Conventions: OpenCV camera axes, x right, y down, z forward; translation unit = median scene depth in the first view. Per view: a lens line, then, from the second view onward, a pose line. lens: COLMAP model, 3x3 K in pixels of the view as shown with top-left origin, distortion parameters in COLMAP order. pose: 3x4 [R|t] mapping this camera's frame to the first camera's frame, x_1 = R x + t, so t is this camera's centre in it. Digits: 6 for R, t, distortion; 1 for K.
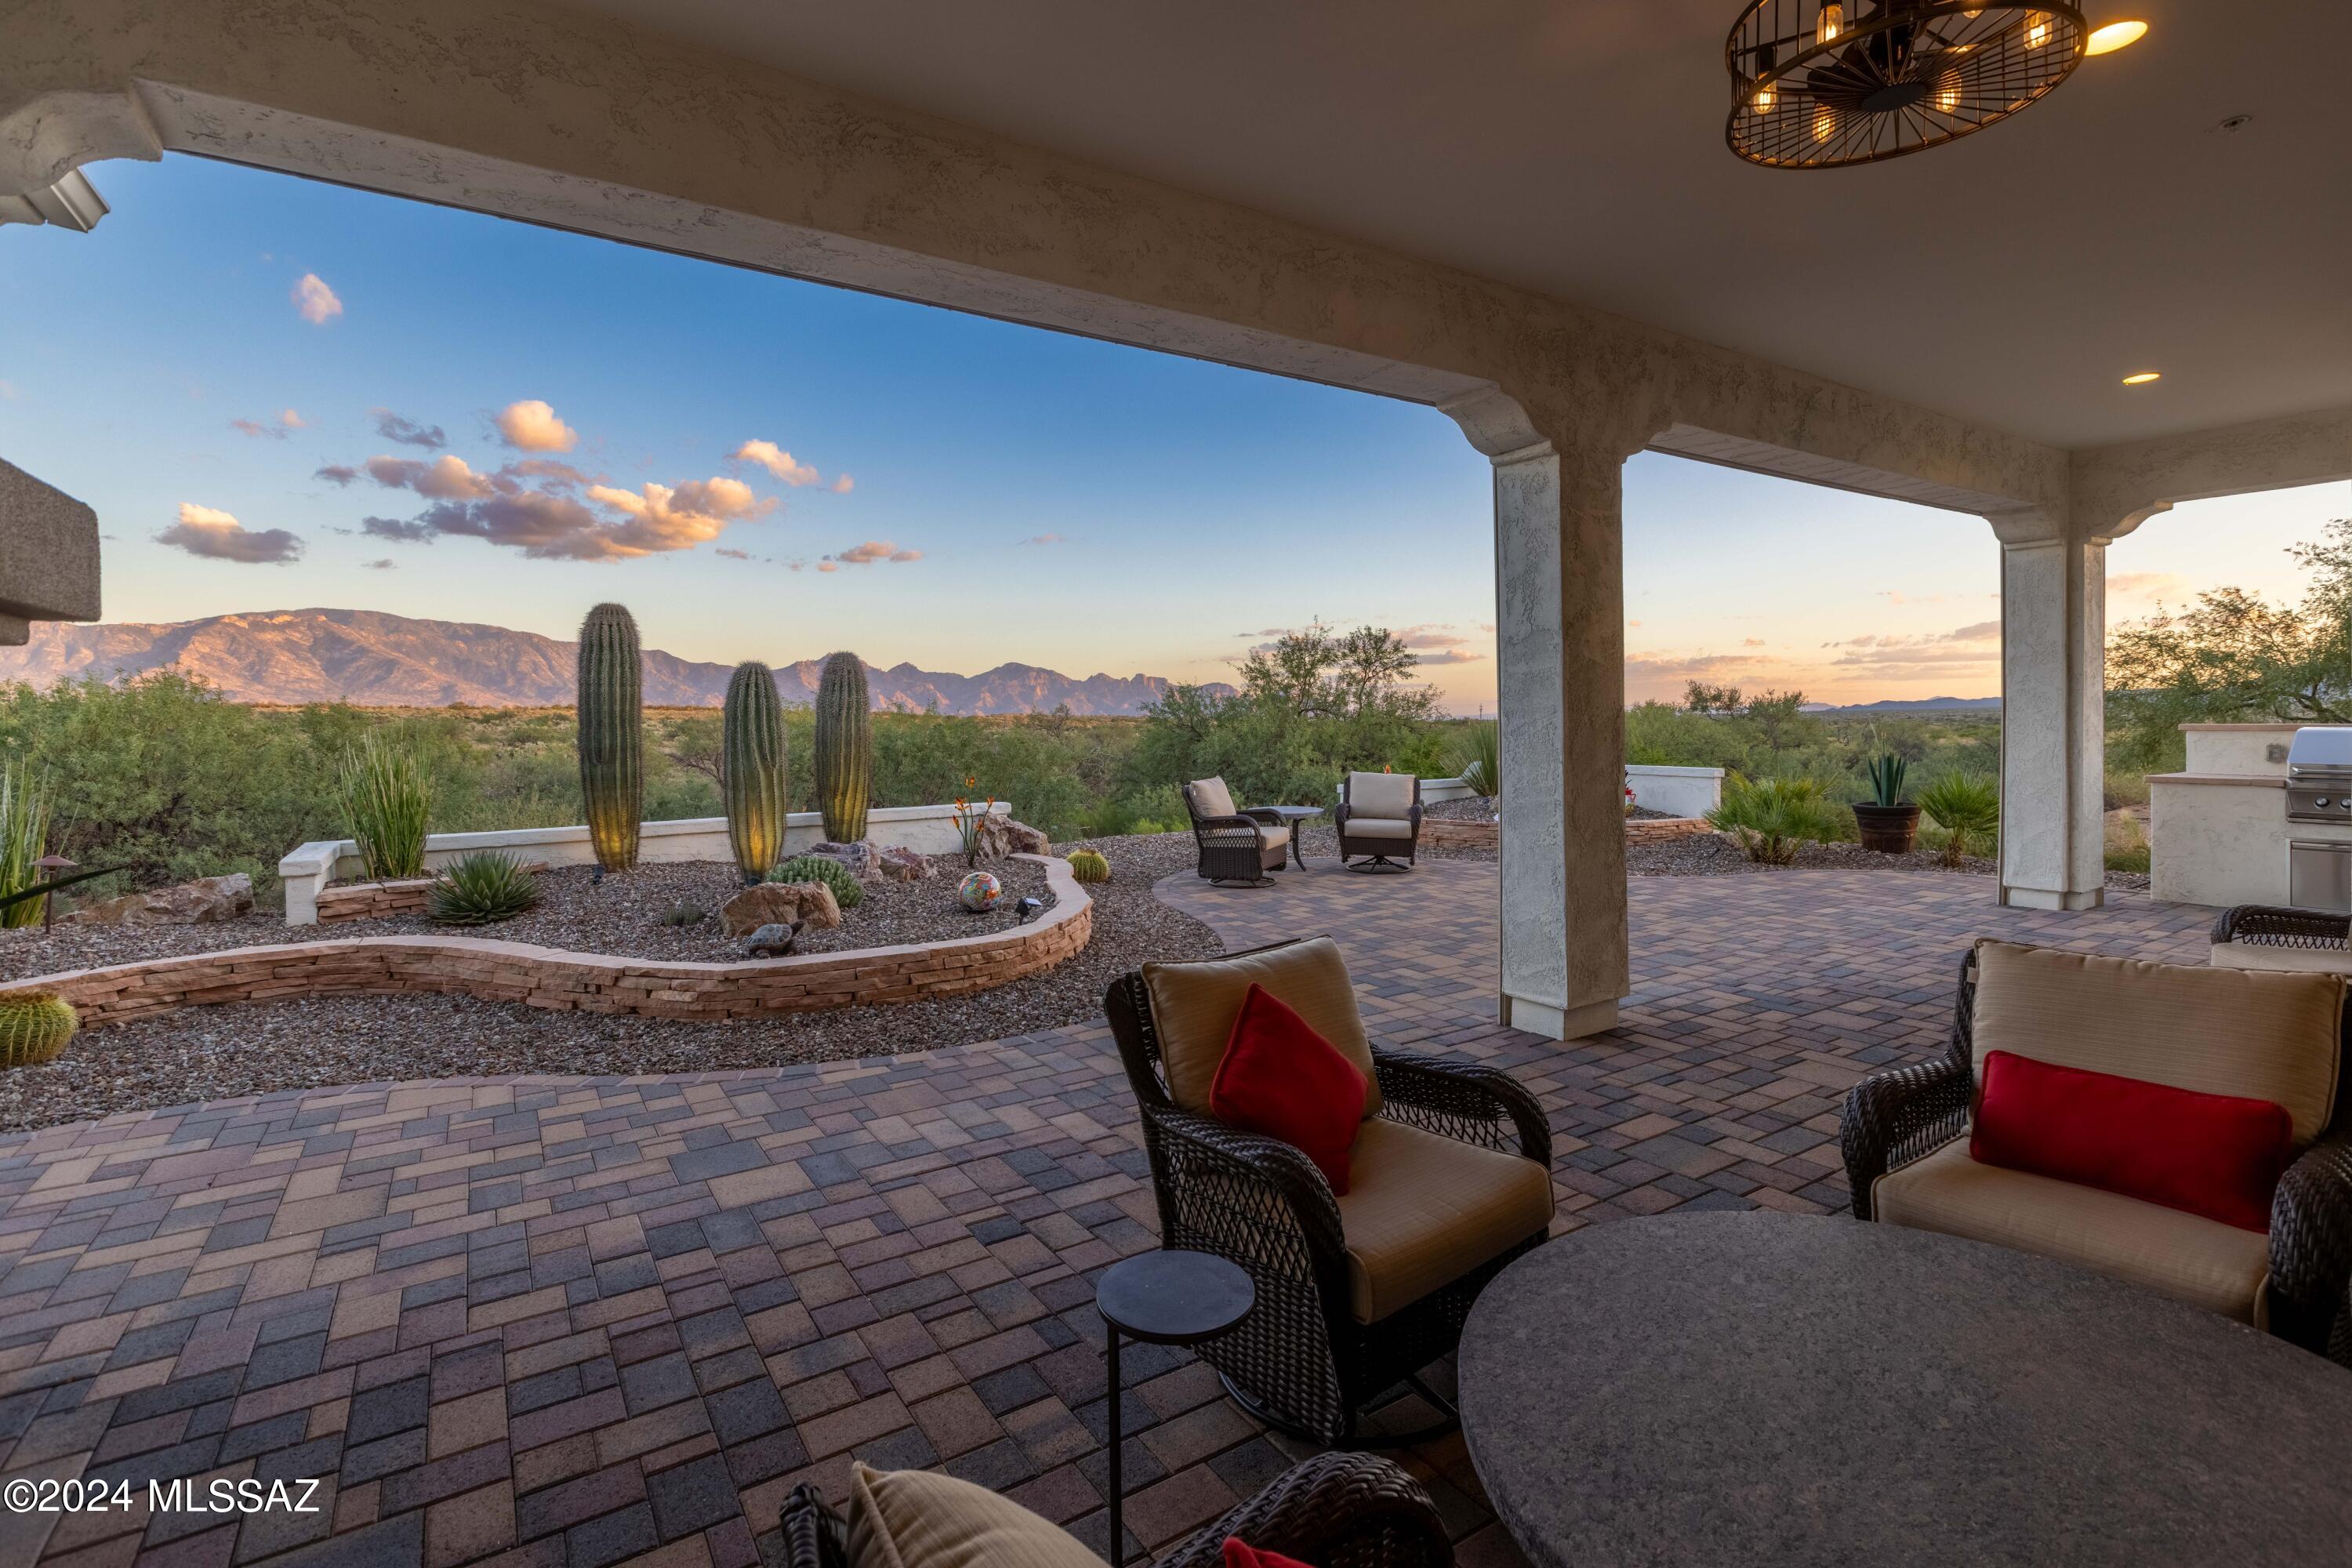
lens RADIAL K [[1097.0, 0, 1172.4], [0, 1097.0, 727.5], [0, 0, 1]] dist [-0.003790, -0.000629]
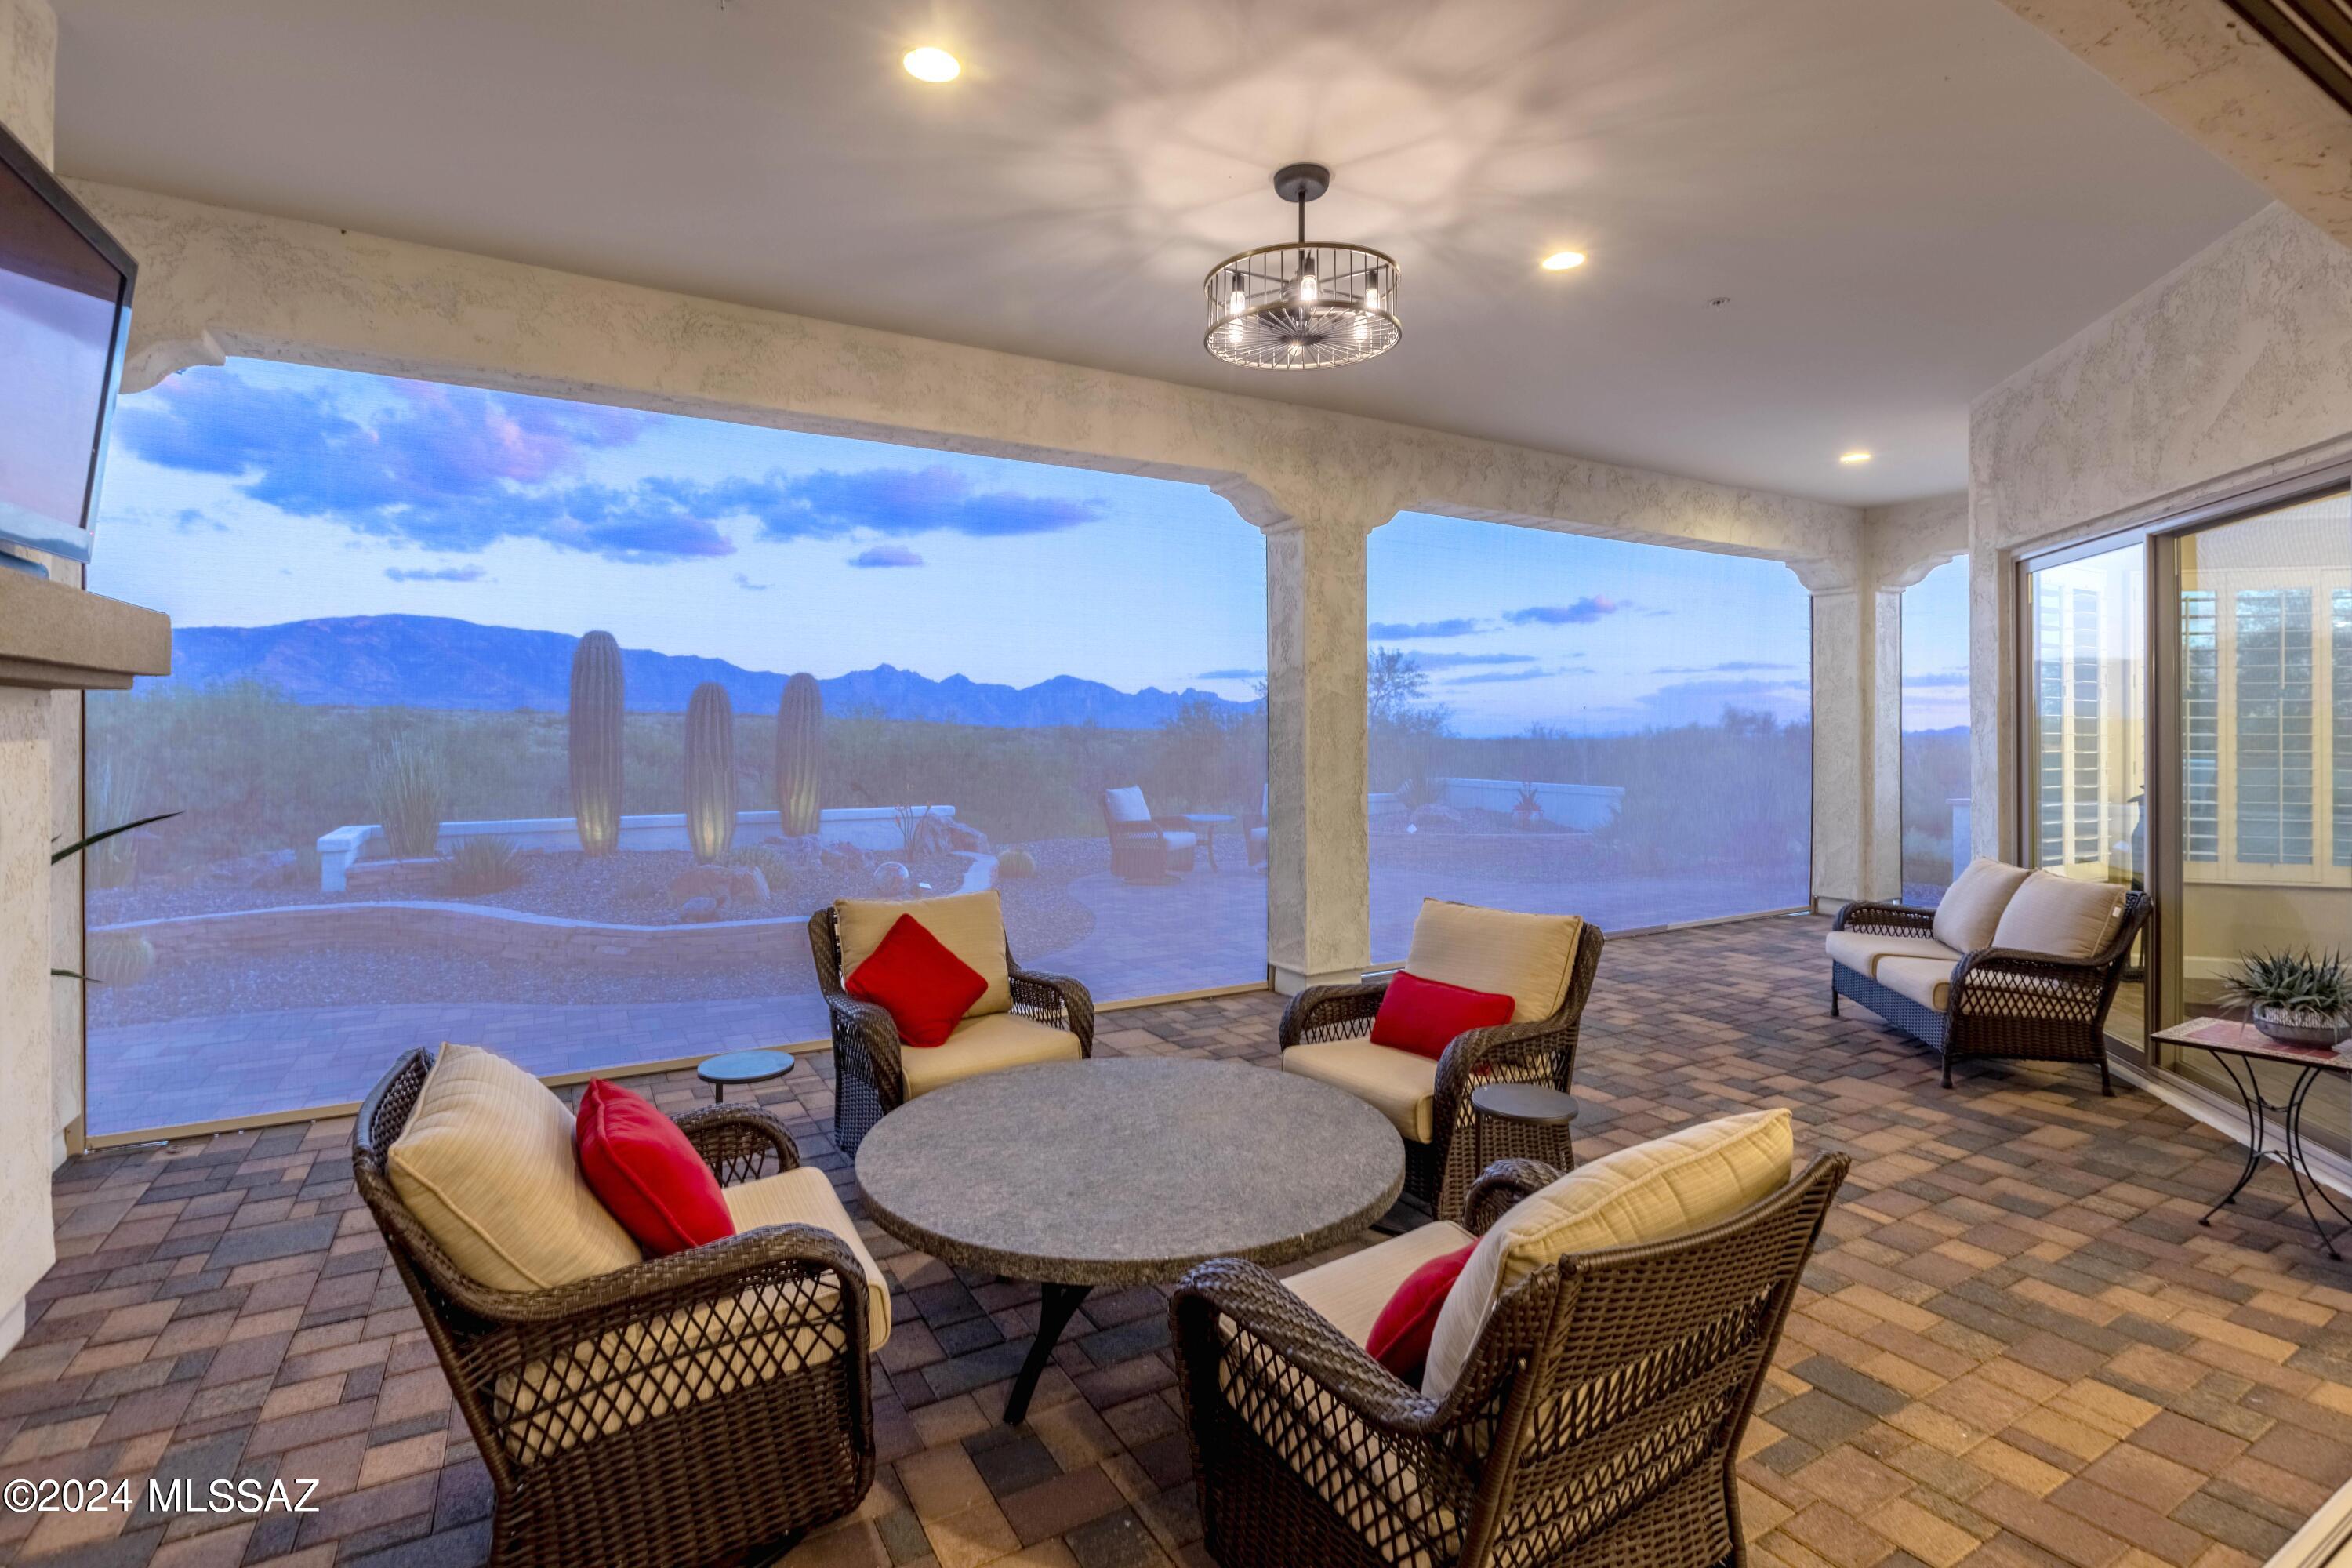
lens RADIAL K [[1106.8, 0, 1179.7], [0, 1106.8, 717.2], [0, 0, 1]] dist [-0.001866, -0.000311]
pose [[0.998857, 0.014584, -0.045524, 0.210737], [-0.015600, 0.999636, -0.022033, -0.003079], [0.045186, 0.022718, 0.998720, -0.205264]]
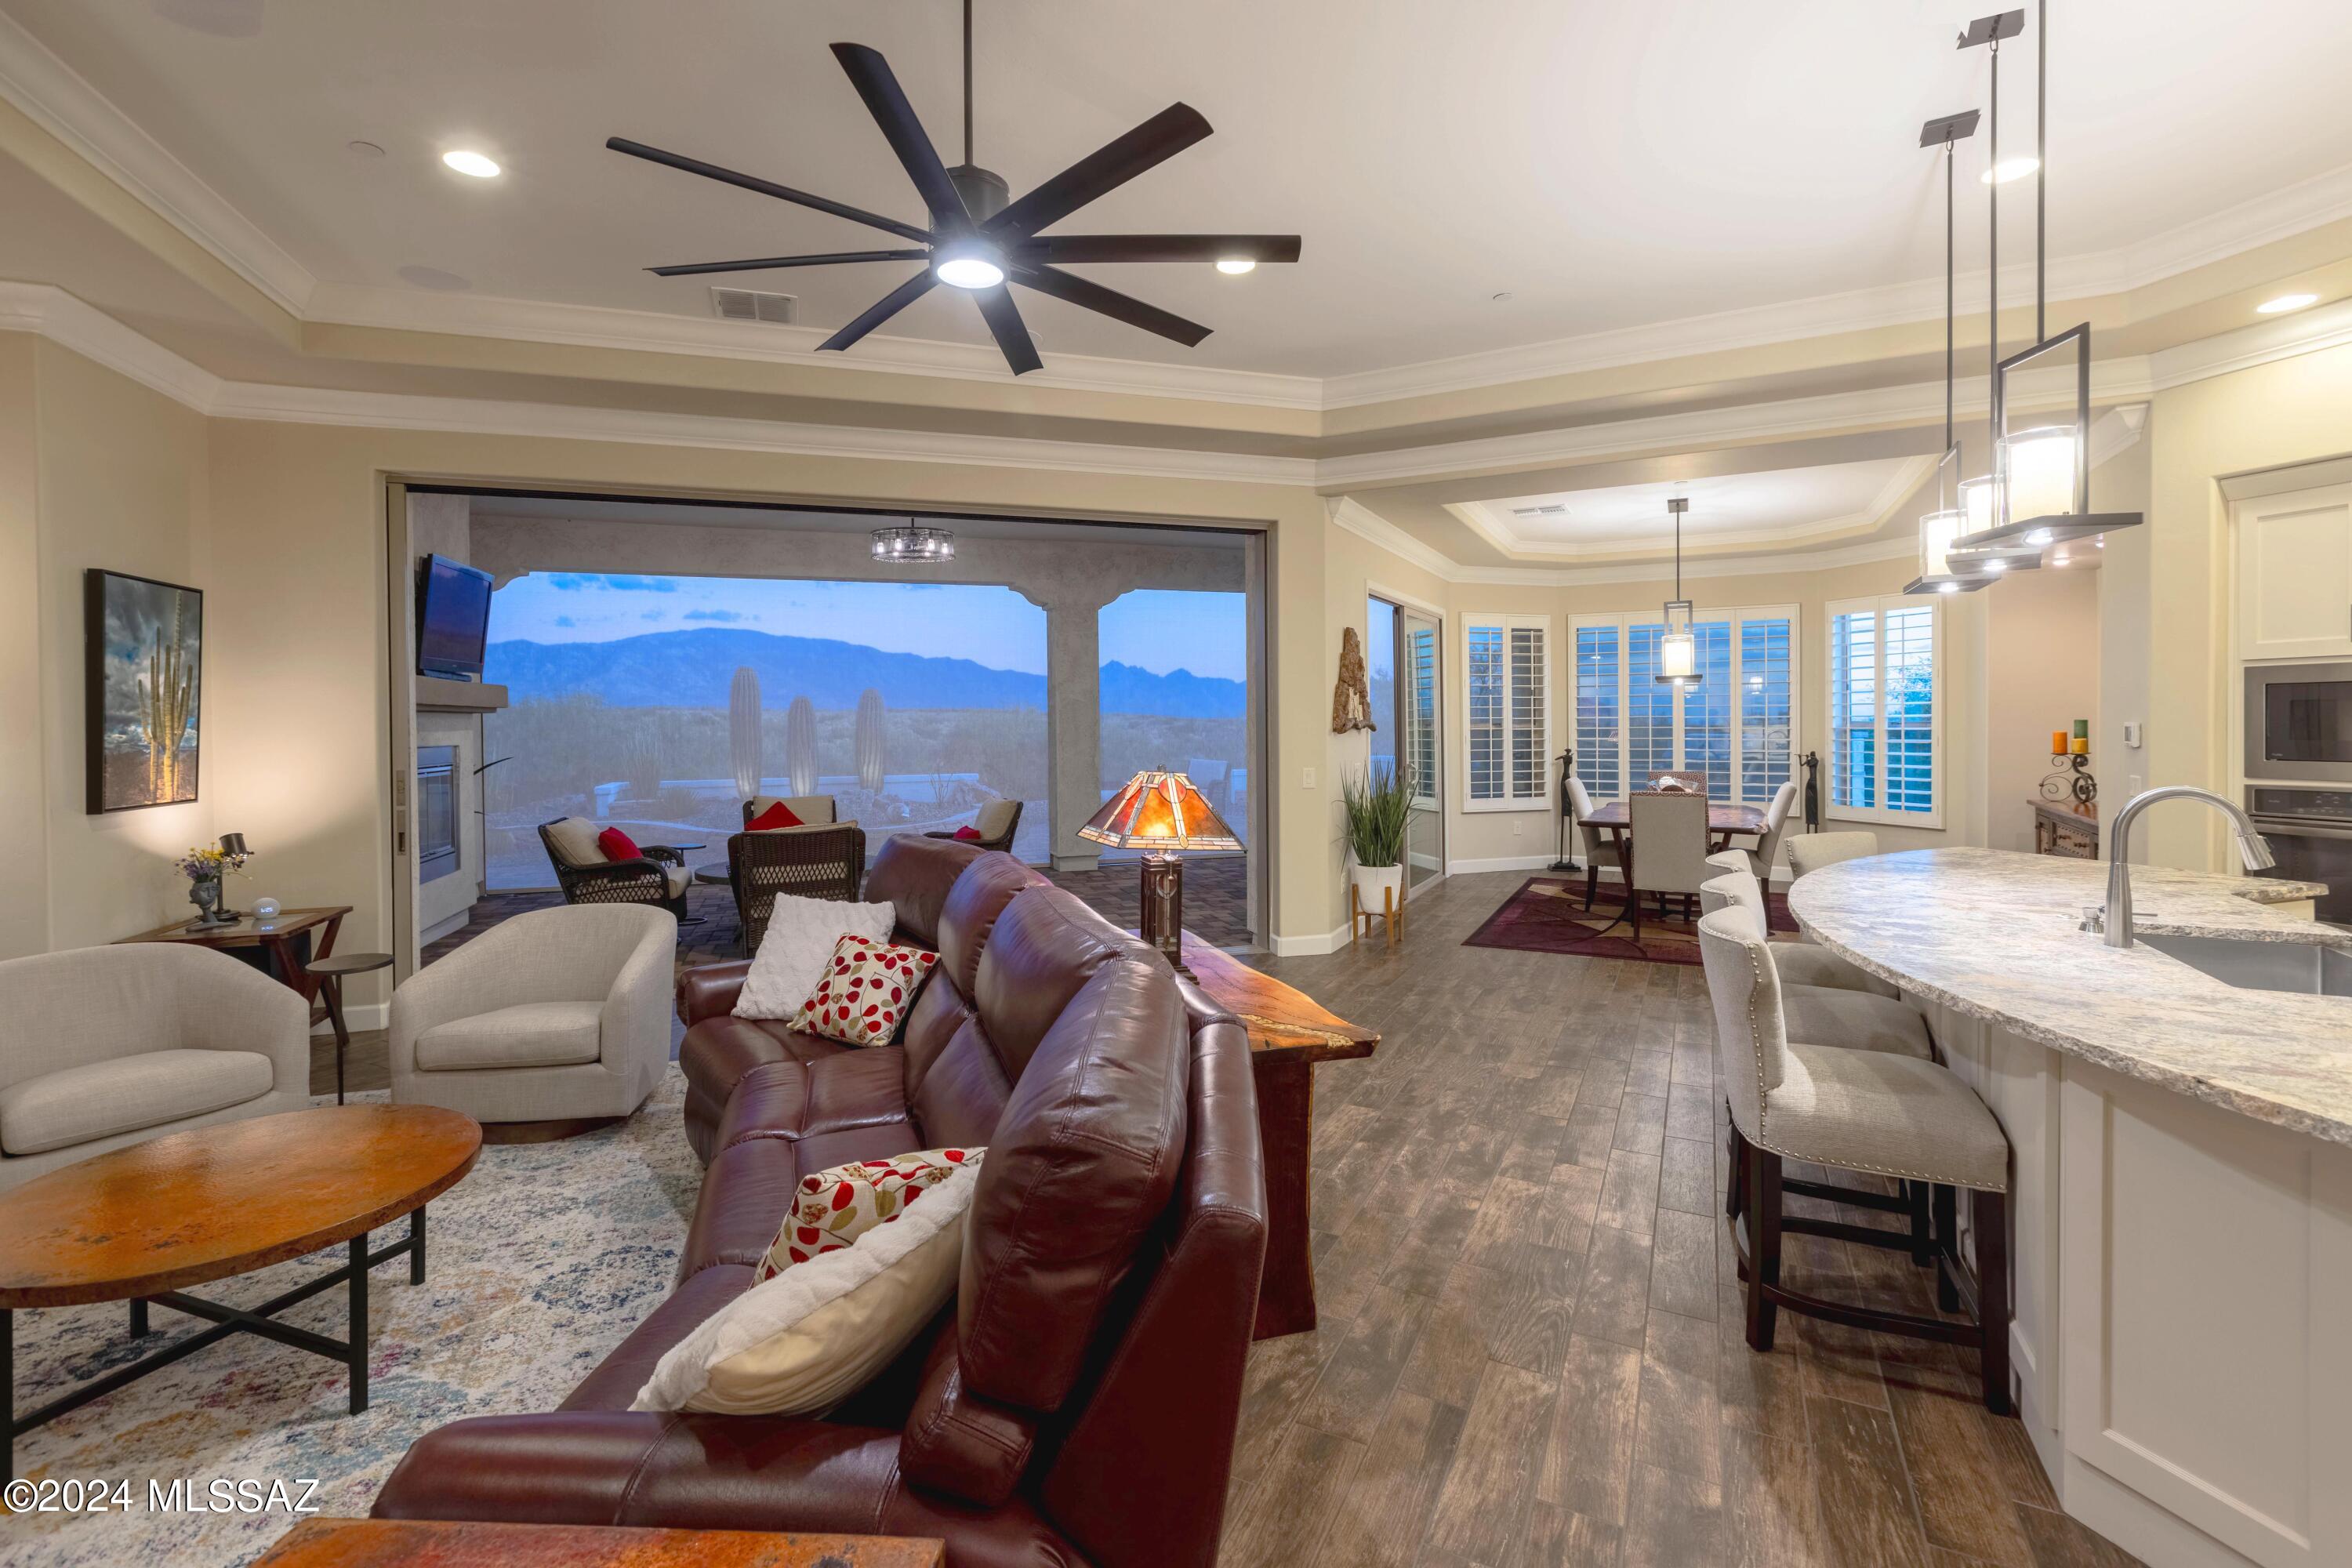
lens RADIAL K [[1057.6, 0, 1165.7], [0, 1057.6, 759.5], [0, 0, 1]] dist [0.004597, 0.000131]
pose [[0.966940, 0.013004, -0.254674, 0.873899], [-0.005803, 0.999562, 0.029005, -0.005502], [0.254939, -0.026568, 0.966592, -0.804435]]
